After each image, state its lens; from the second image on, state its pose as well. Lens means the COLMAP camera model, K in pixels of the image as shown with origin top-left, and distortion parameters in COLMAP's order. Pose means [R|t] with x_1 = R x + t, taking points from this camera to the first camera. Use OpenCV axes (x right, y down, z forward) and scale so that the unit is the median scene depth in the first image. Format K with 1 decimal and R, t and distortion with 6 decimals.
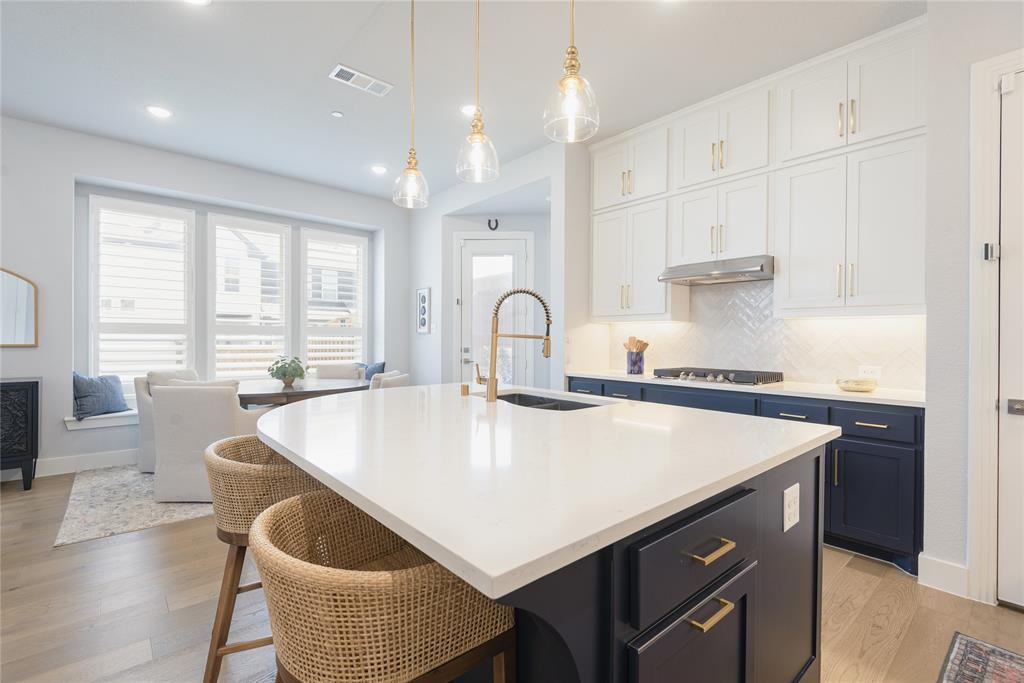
lens RADIAL K [[464.2, 0, 510.7], [0, 464.2, 340.2], [0, 0, 1]] dist [0.045976, -0.025763]
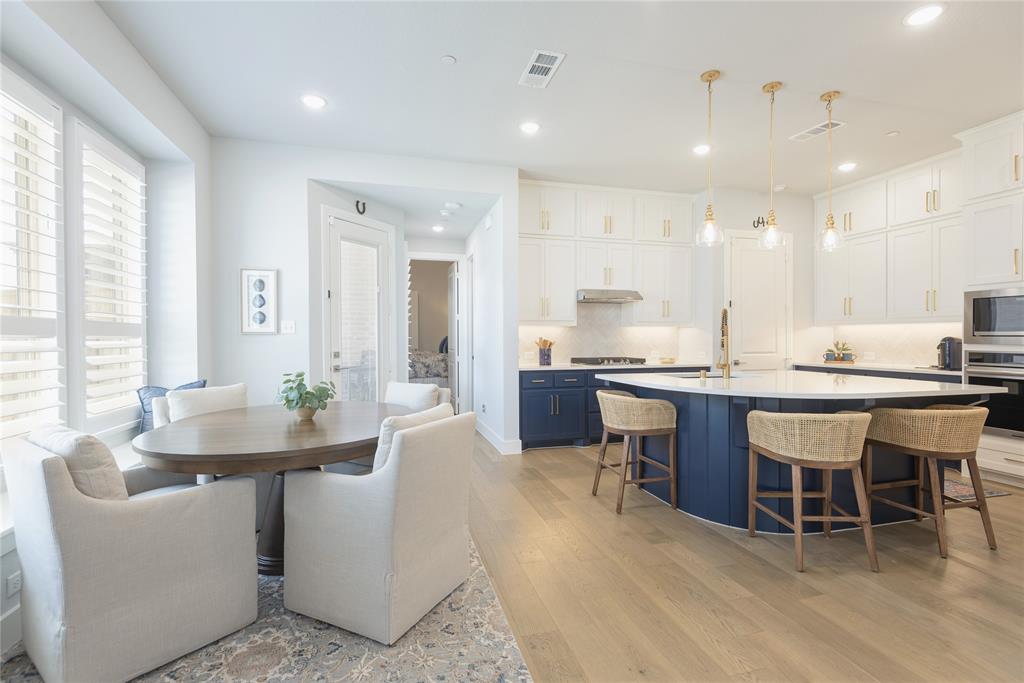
lens RADIAL K [[464.2, 0, 510.7], [0, 464.2, 340.2], [0, 0, 1]] dist [0.045976, -0.025763]
pose [[0.423558, -0.011372, 0.905798, -0.710819], [0.009038, 0.999924, 0.008328, -0.007907], [-0.905824, 0.004659, 0.423628, 0.384516]]
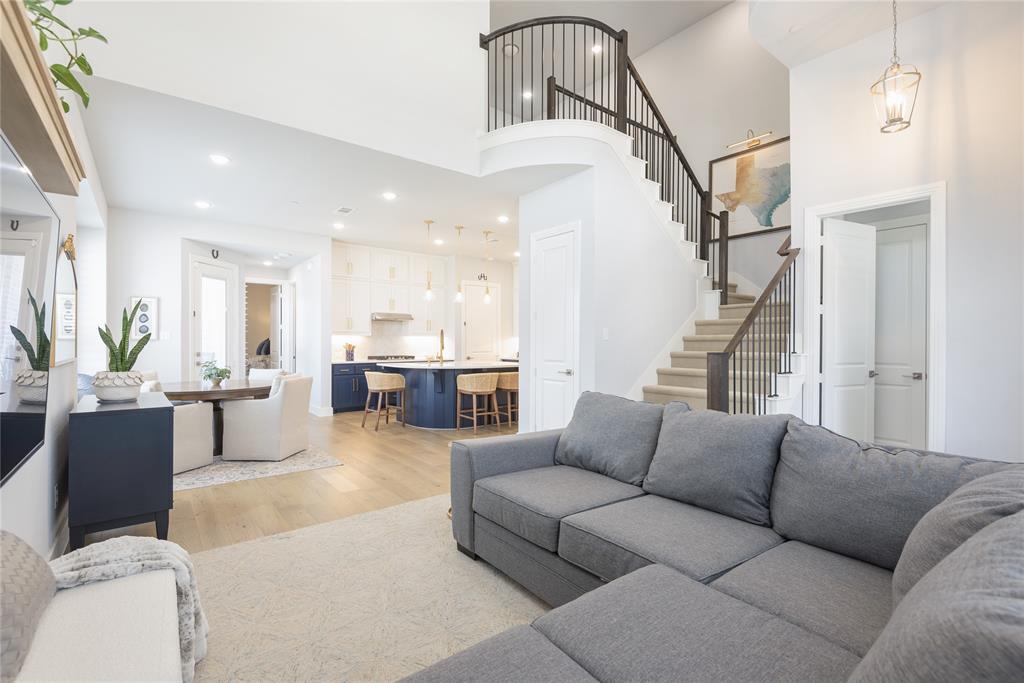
lens RADIAL K [[464.2, 0, 510.7], [0, 464.2, 340.2], [0, 0, 1]] dist [0.045976, -0.025763]
pose [[0.048411, -0.002115, 0.998825, -1.284843], [0.002617, 0.999995, 0.001991, -0.015388], [-0.998824, 0.002518, 0.048416, 0.137085]]
